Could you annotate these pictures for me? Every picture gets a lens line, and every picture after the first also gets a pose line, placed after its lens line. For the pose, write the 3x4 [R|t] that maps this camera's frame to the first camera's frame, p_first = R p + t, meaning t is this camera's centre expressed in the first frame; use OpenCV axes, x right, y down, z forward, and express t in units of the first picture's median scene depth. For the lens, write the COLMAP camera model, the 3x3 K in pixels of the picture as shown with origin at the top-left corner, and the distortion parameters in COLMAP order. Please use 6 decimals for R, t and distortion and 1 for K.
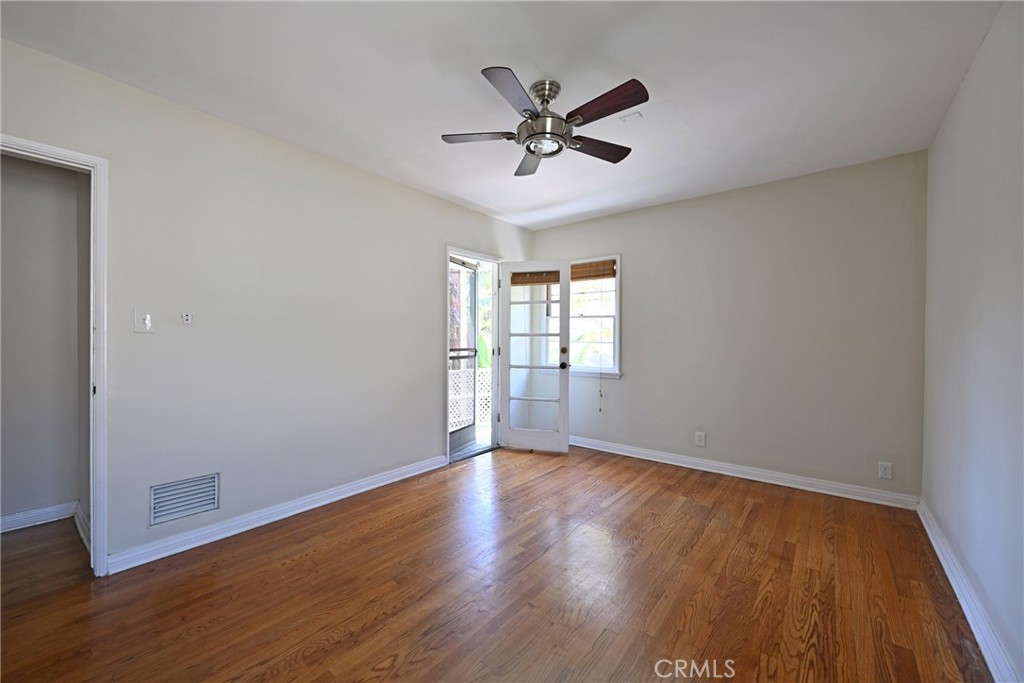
lens RADIAL K [[402.9, 0, 511.2], [0, 402.9, 342.6], [0, 0, 1]] dist [0.001692, -0.000003]
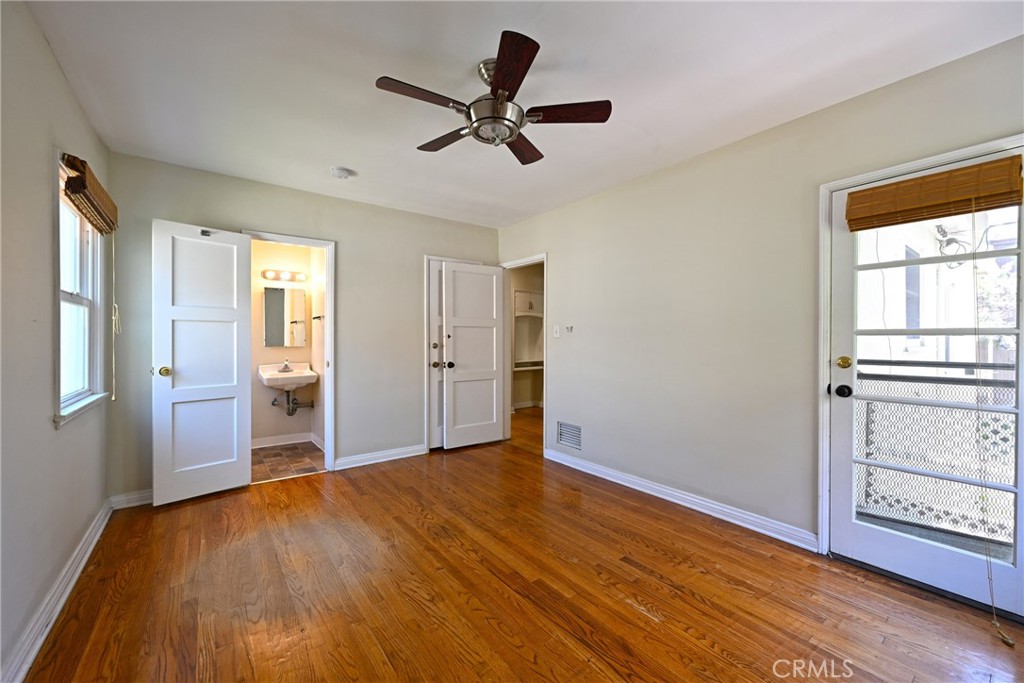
lens RADIAL K [[402.9, 0, 510.1], [0, 402.9, 337.6], [0, 0, 1]] dist [0.001692, -0.000003]
pose [[-0.243441, -0.010331, -0.969861, 0.750517], [-0.016763, 0.999839, -0.006443, -0.008648], [0.969771, 0.014689, -0.243575, 0.968437]]
